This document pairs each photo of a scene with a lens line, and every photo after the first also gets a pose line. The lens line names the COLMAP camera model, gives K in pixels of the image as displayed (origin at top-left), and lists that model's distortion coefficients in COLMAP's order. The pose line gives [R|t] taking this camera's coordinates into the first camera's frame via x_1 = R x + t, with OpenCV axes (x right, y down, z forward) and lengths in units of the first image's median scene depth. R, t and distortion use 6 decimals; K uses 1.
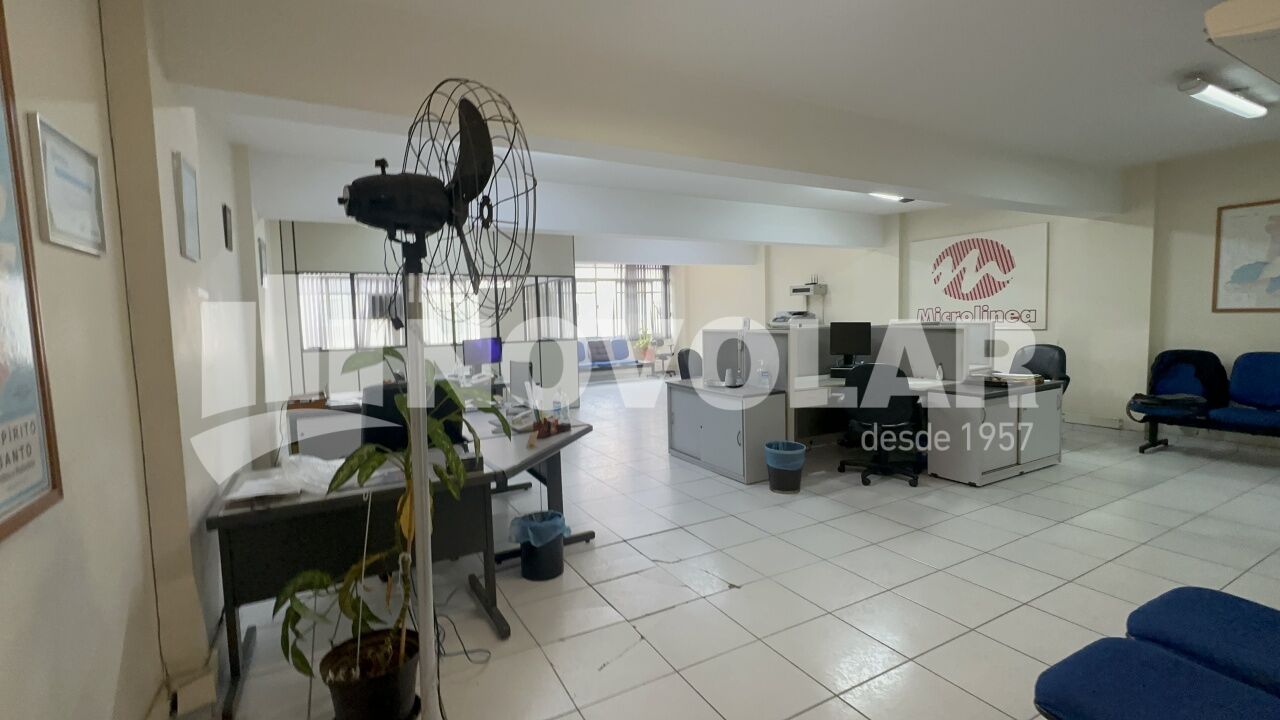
lens RADIAL K [[559.6, 0, 641.4], [0, 559.6, 354.5], [0, 0, 1]] dist [-0.002151, -0.000879]
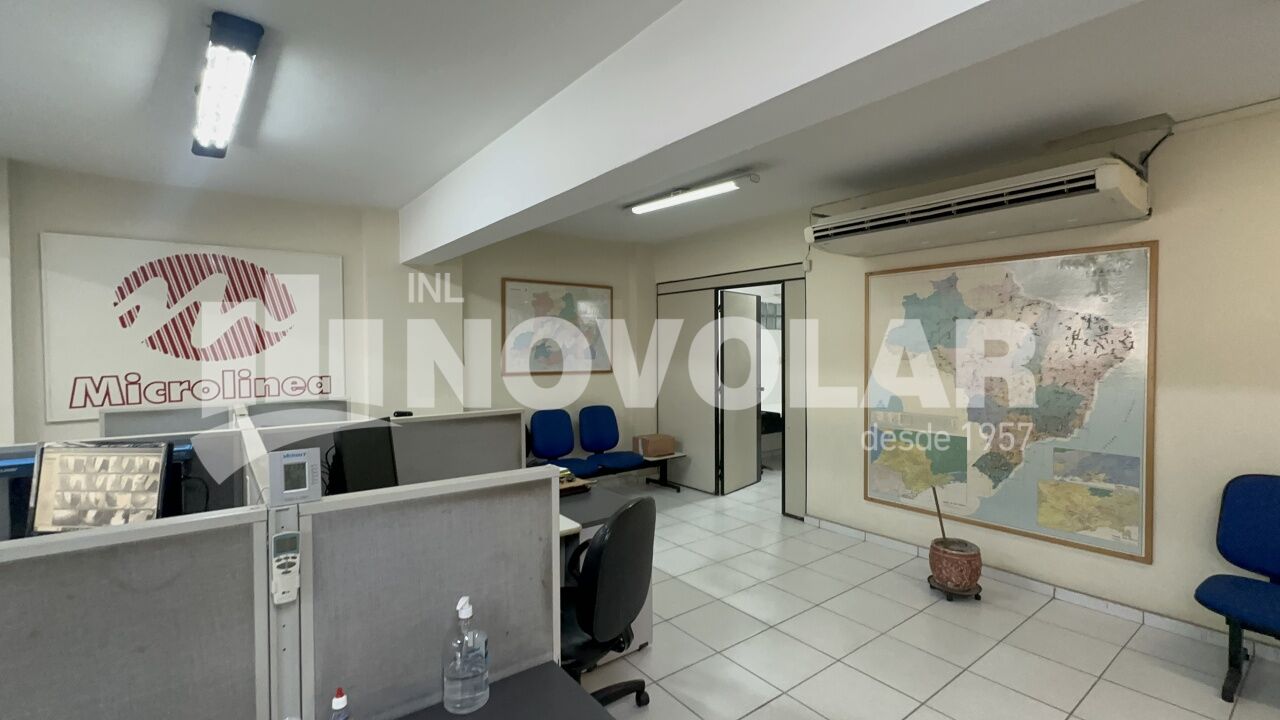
lens RADIAL K [[559.6, 0, 637.7], [0, 559.6, 352.6], [0, 0, 1]] dist [-0.002151, -0.000879]
pose [[-0.145253, 0.019983, 0.989193, -0.038719], [0.079783, 0.996777, -0.008421, -0.061814], [-0.986173, 0.077697, -0.146379, 0.615580]]
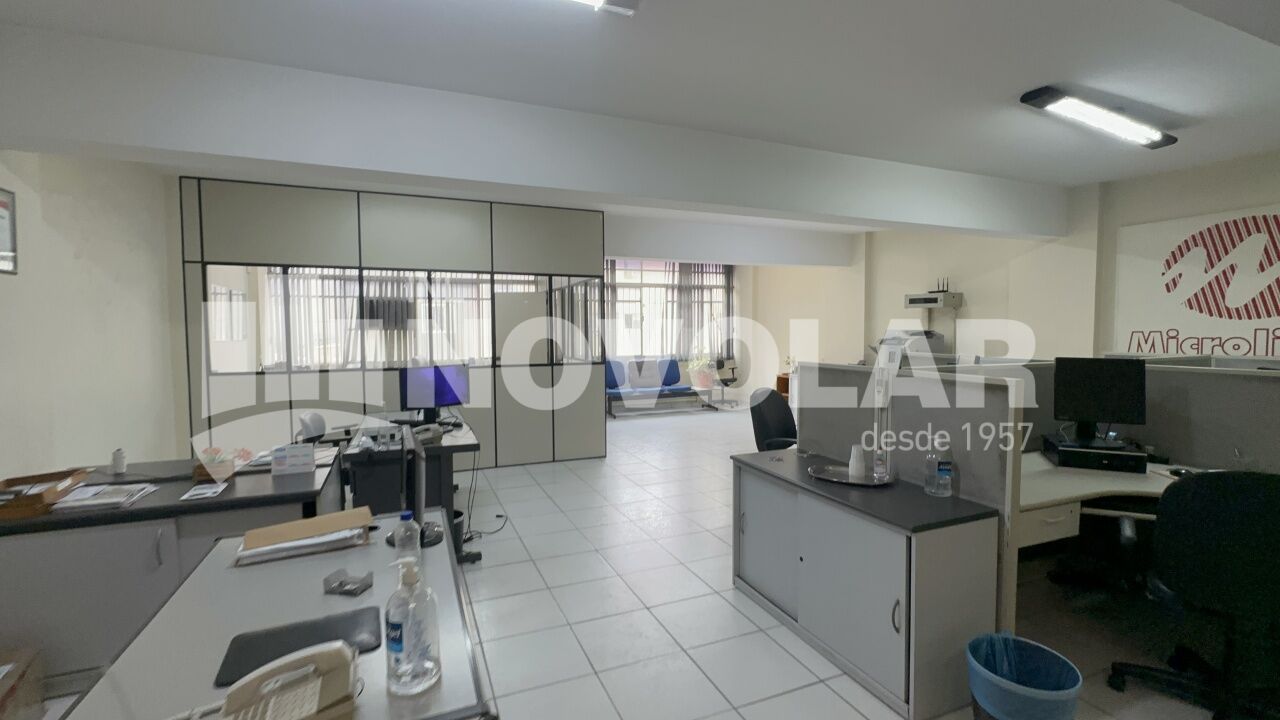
lens RADIAL K [[559.6, 0, 642.1], [0, 559.6, 359.1], [0, 0, 1]] dist [-0.002151, -0.000879]
pose [[0.994557, 0.024348, -0.101312, 0.006567], [-0.025657, 0.999603, -0.011639, -0.028924], [0.100988, 0.014175, 0.994787, 0.321025]]
